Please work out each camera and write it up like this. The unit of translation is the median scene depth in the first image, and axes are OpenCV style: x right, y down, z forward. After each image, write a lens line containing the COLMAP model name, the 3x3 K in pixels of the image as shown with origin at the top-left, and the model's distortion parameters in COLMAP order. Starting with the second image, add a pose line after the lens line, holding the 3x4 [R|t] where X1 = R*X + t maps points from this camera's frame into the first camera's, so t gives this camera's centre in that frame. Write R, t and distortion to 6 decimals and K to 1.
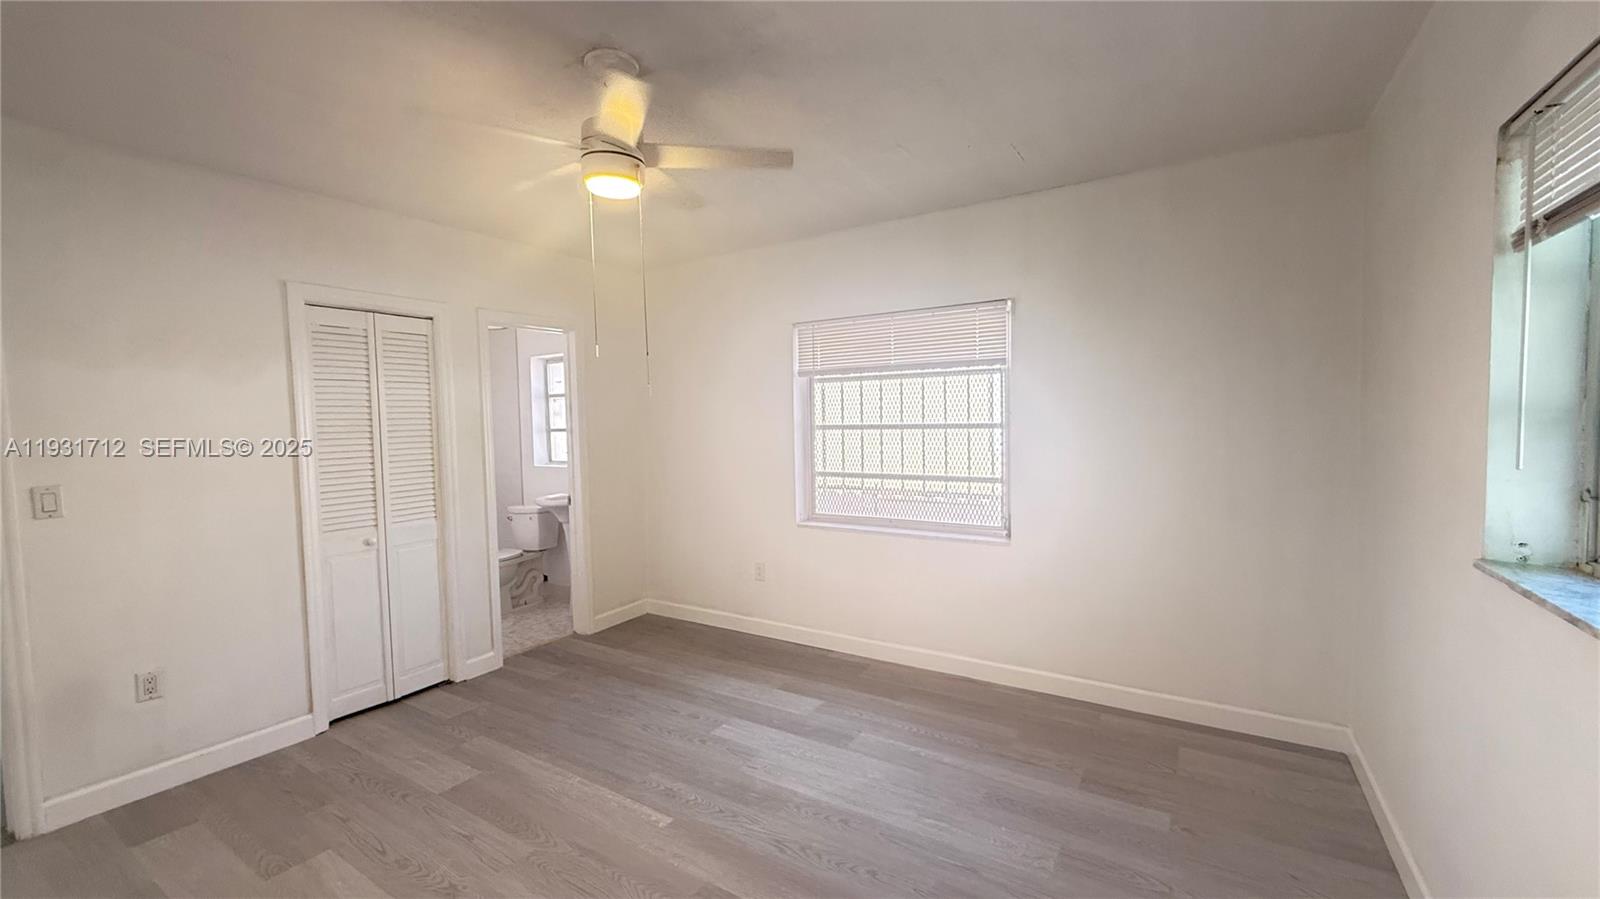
lens RADIAL K [[640.5, 0, 800.0], [0, 640.5, 449.5], [0, 0, 1]] dist [0.003752, -0.000392]
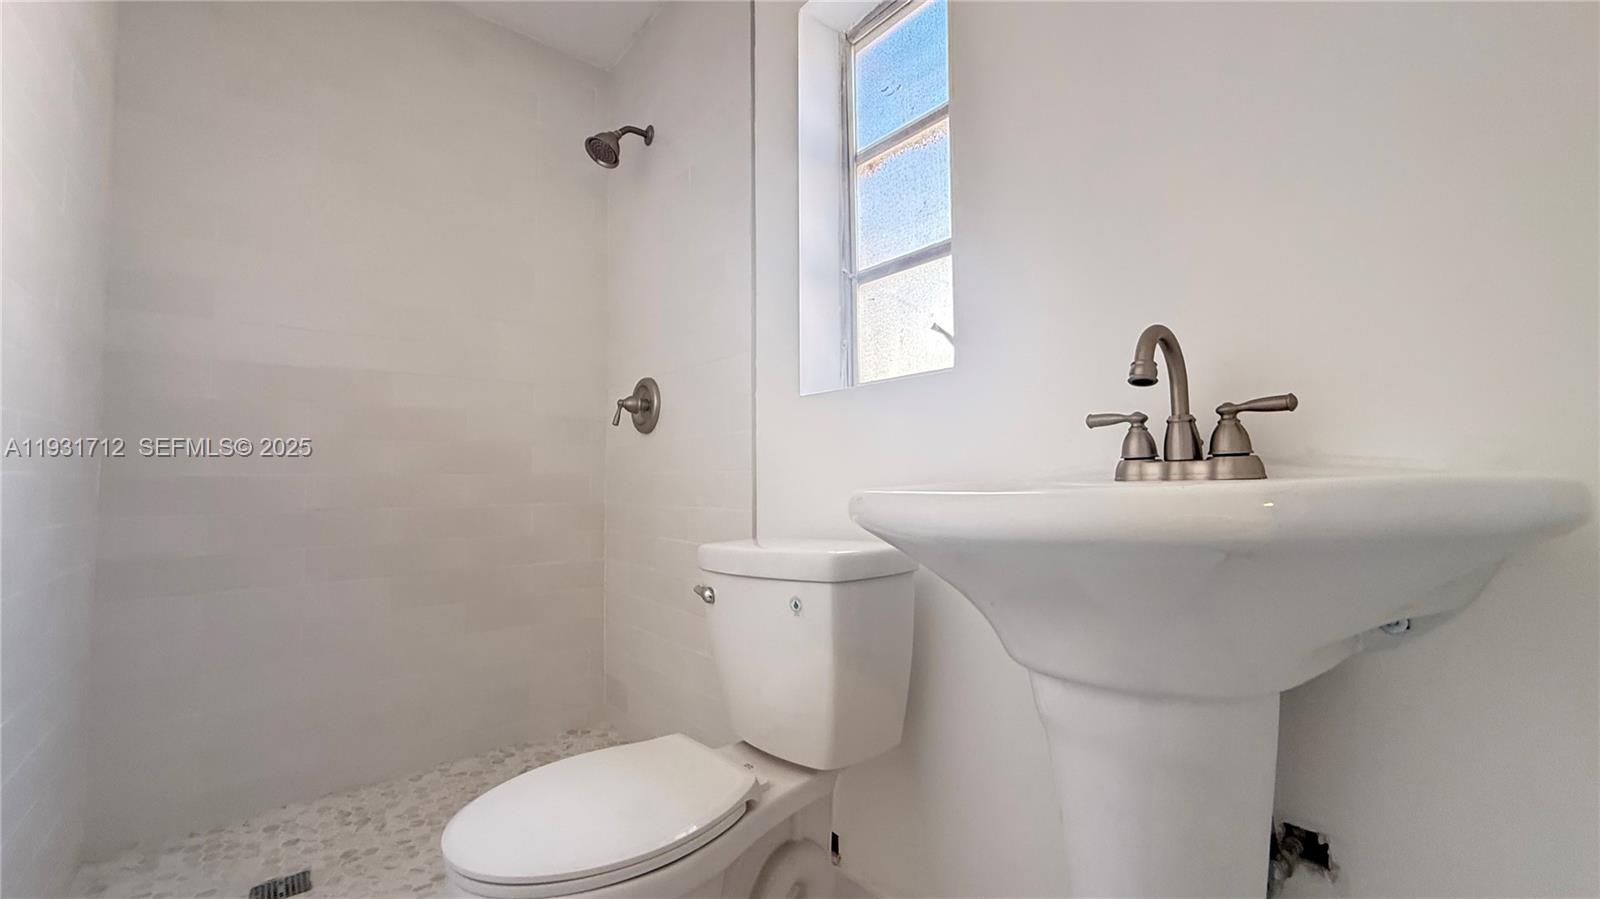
lens RADIAL K [[640.5, 0, 800.0], [0, 640.5, 449.5], [0, 0, 1]] dist [0.003752, -0.000392]
pose [[0.944487, 0.000013, -0.328548, -0.329745], [-0.025057, 0.997090, -0.071994, 0.068234], [0.327591, 0.076229, 0.941740, 0.755117]]
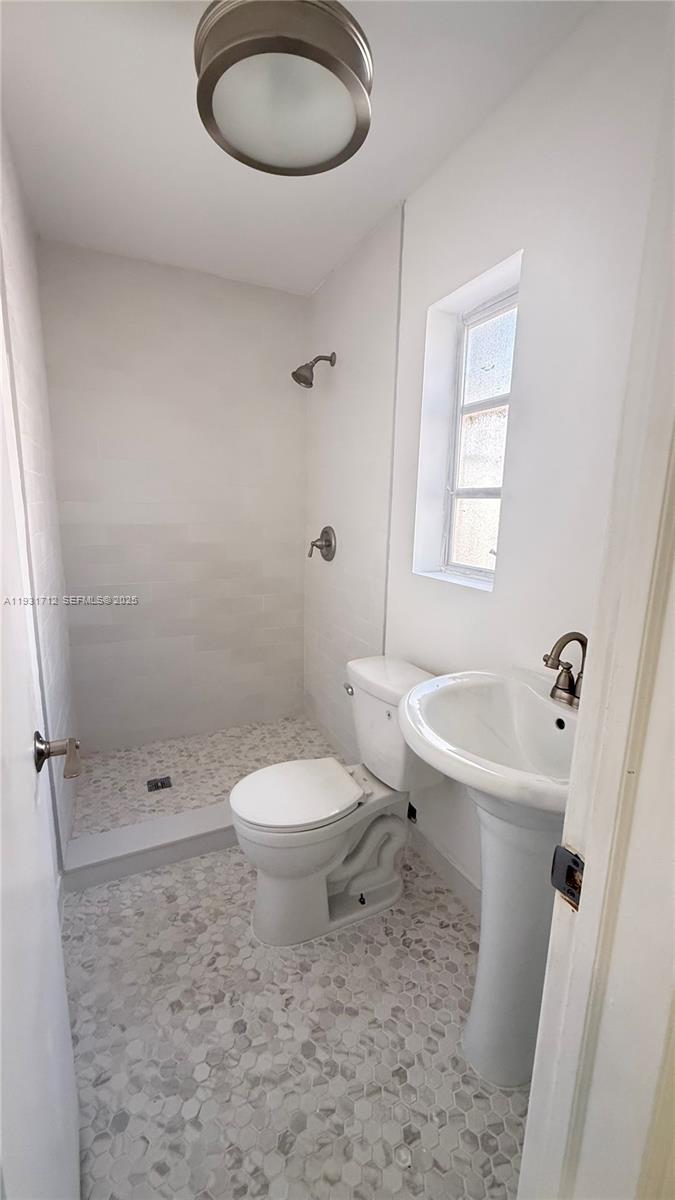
lens RADIAL K [[480.4, 0, 337.5], [0, 480.4, 600.0], [0, 0, 1]] dist [0.003752, -0.000392]
pose [[0.834418, 0.146071, -0.531422, -0.279126], [-0.060277, 0.982641, 0.175452, -0.013162], [0.547825, -0.114368, 0.828739, 0.696417]]
